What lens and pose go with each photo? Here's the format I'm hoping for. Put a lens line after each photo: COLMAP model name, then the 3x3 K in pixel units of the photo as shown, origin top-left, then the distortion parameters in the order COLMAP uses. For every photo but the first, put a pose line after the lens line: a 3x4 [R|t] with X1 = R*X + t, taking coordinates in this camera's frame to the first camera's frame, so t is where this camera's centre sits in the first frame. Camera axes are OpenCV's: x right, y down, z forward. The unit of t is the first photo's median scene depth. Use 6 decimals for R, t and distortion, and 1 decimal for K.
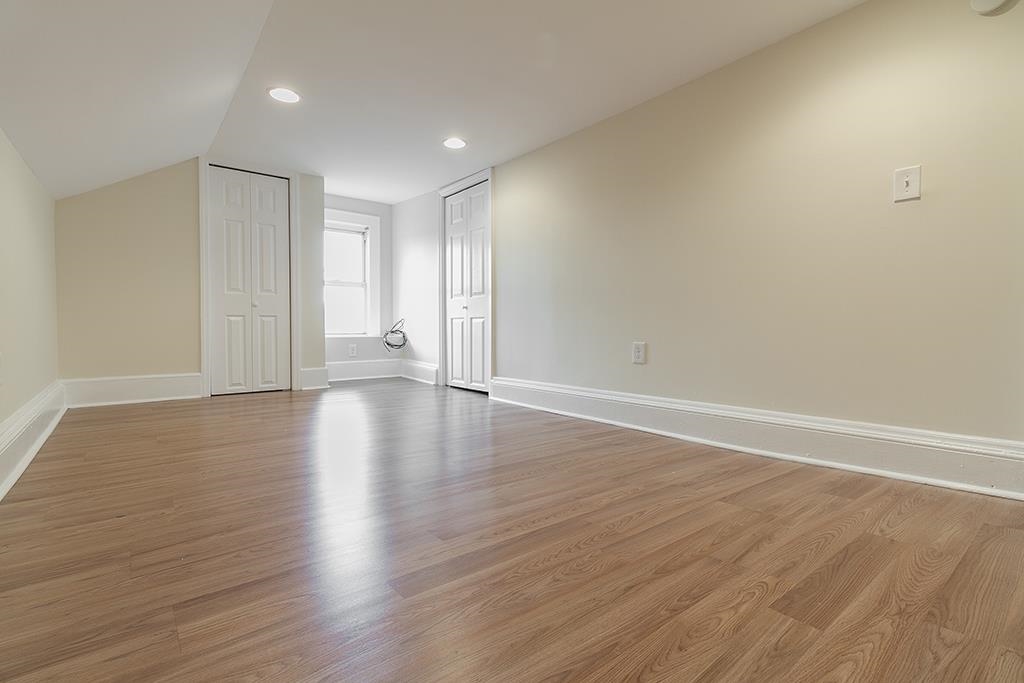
lens RADIAL K [[463.8, 0, 512.0], [0, 463.8, 341.5], [0, 0, 1]] dist [0.002294, -0.000773]
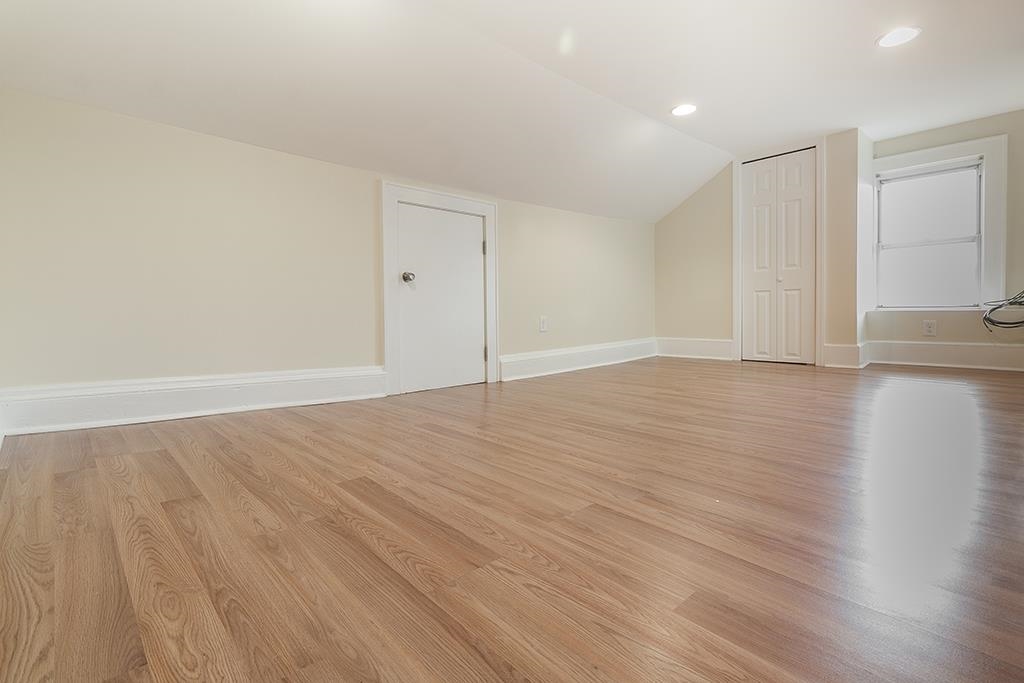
lens RADIAL K [[463.8, 0, 512.0], [0, 463.8, 341.5], [0, 0, 1]] dist [0.002294, -0.000773]
pose [[0.101387, 0.065630, -0.992680, 1.180720], [-0.012575, 0.997826, 0.064686, 0.001503], [0.994768, 0.005925, 0.101992, 0.733552]]
